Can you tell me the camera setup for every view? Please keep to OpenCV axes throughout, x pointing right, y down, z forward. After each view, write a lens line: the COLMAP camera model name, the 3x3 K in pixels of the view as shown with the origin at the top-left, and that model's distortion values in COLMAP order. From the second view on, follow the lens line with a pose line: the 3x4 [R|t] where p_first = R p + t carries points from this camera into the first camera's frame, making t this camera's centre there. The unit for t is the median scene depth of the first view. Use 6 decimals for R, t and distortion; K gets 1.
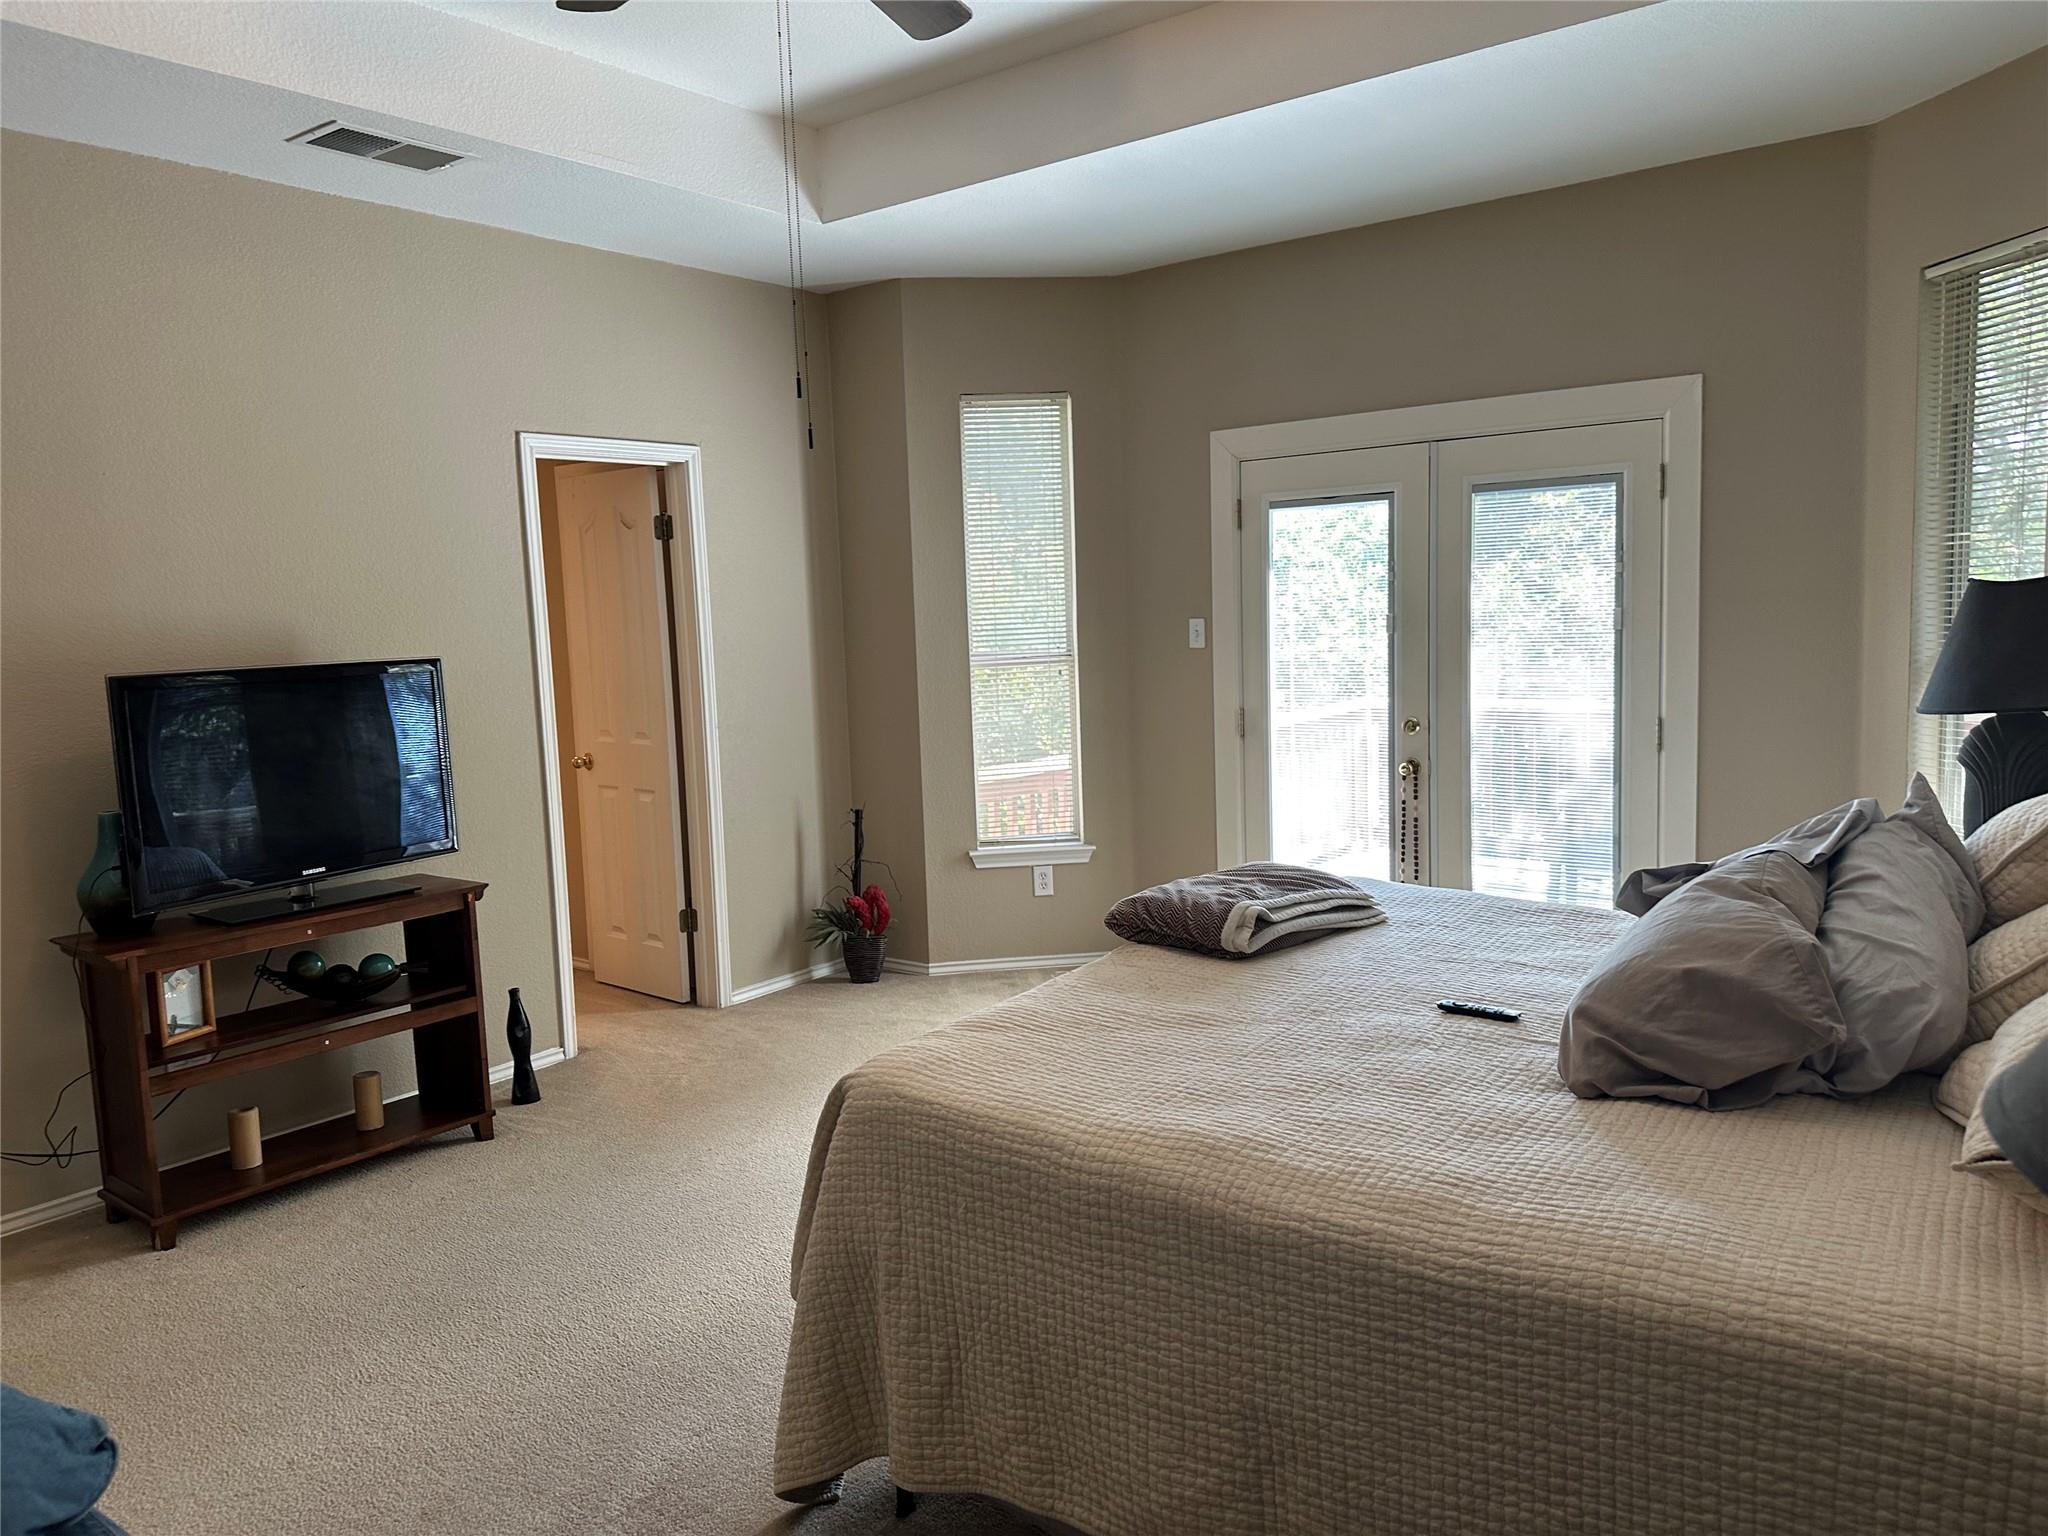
lens RADIAL K [[1409.0, 0, 1024.0], [0, 1409.0, 768.0], [0, 0, 1]] dist [0.020938, -0.043317]
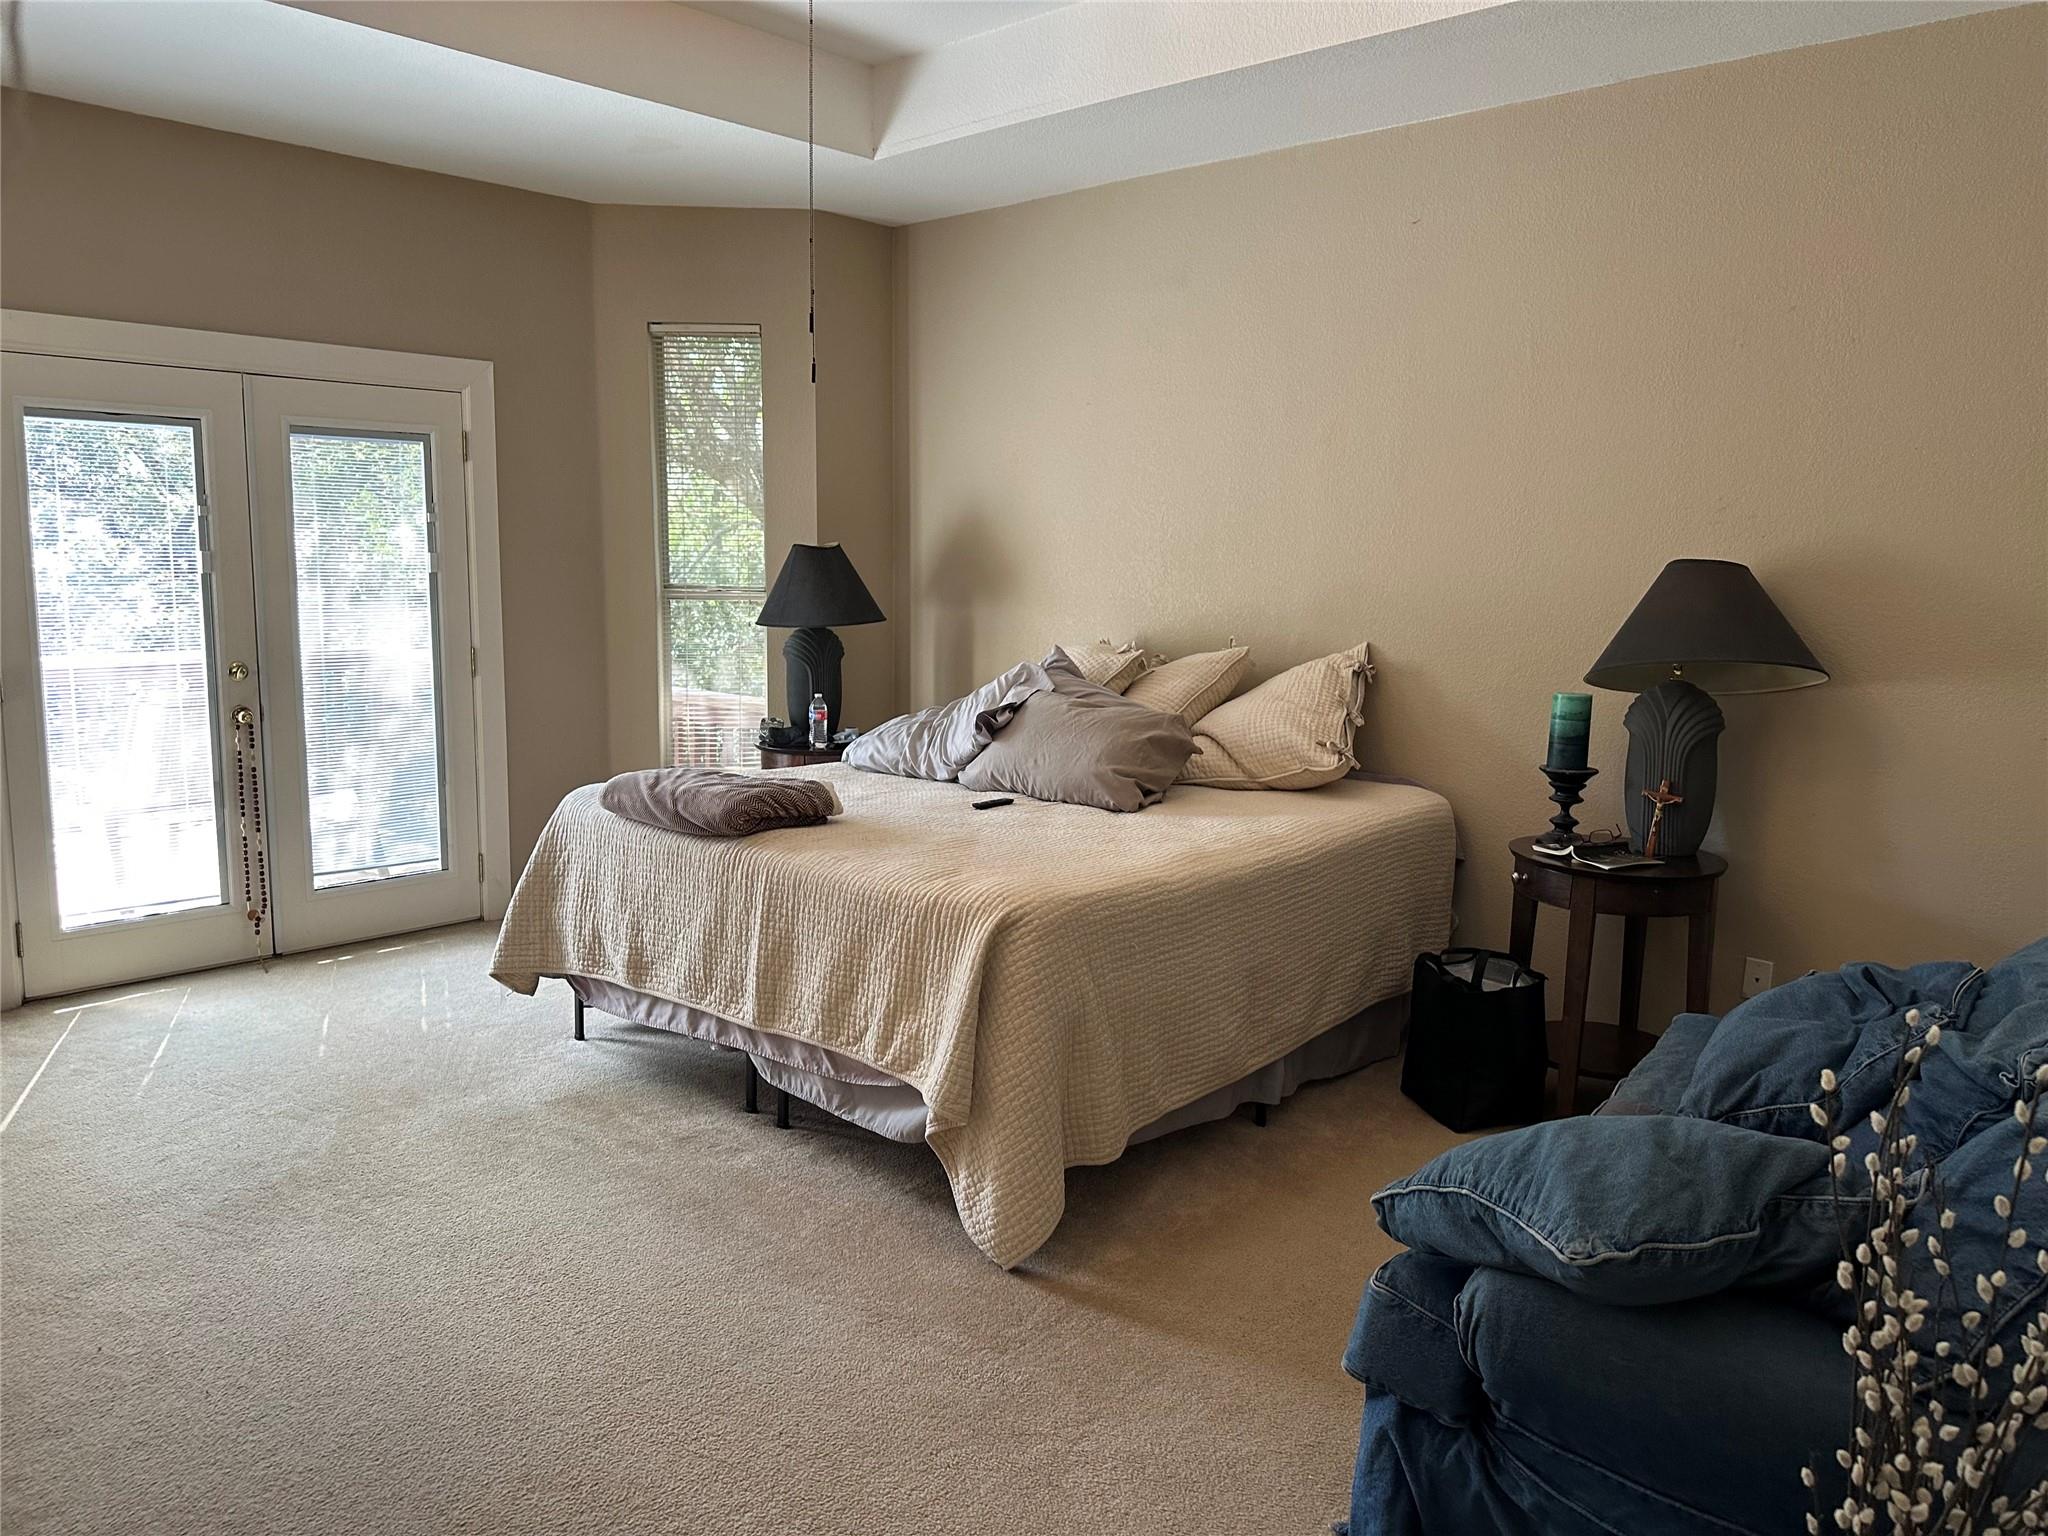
lens RADIAL K [[1409.0, 0, 1024.0], [0, 1409.0, 768.0], [0, 0, 1]] dist [0.020938, -0.043317]
pose [[0.109233, -0.121125, 0.986609, -0.651979], [0.096558, 0.989147, 0.110746, -0.022518], [-0.989315, 0.083168, 0.119743, 0.399165]]
